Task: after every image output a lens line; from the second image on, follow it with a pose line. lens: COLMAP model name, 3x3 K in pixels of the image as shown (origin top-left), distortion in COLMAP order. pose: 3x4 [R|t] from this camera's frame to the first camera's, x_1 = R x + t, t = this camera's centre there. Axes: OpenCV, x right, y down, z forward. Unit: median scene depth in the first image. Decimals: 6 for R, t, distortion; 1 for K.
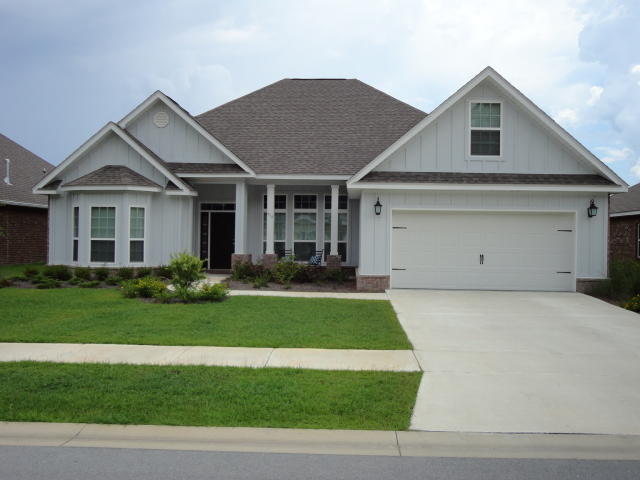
lens RADIAL K [[623.8, 0, 320.5], [0, 623.8, 240.0], [0, 0, 1]] dist [-0.091012, 0.000000]
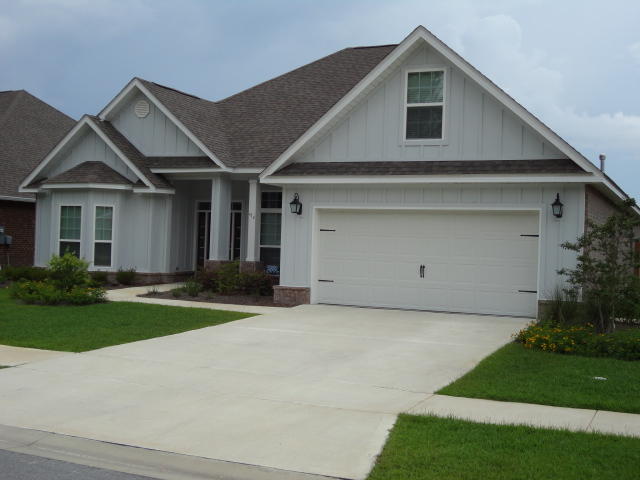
lens RADIAL K [[831.5, 0, 320.0], [0, 831.5, 242.0], [0, 0, 1]] dist [-0.081127, 0.000000]
pose [[0.927760, 0.013211, -0.372942, 0.464443], [-0.018031, 0.999793, -0.009439, 0.005597], [0.372740, 0.015481, 0.927806, -0.019480]]
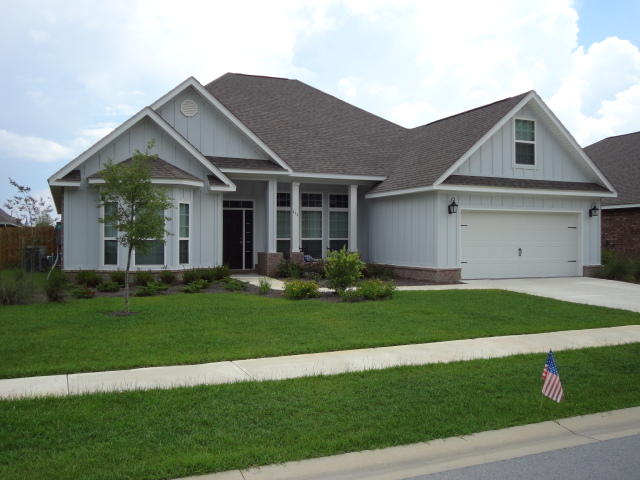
lens RADIAL K [[623.8, 0, 321.7], [0, 623.8, 239.1], [0, 0, 1]] dist [-0.091012, 0.000000]
pose [[0.897794, -0.011070, 0.440277, -0.522260], [0.010567, 0.999938, 0.003594, -0.001701], [-0.440289, 0.001426, 0.897855, 0.094838]]
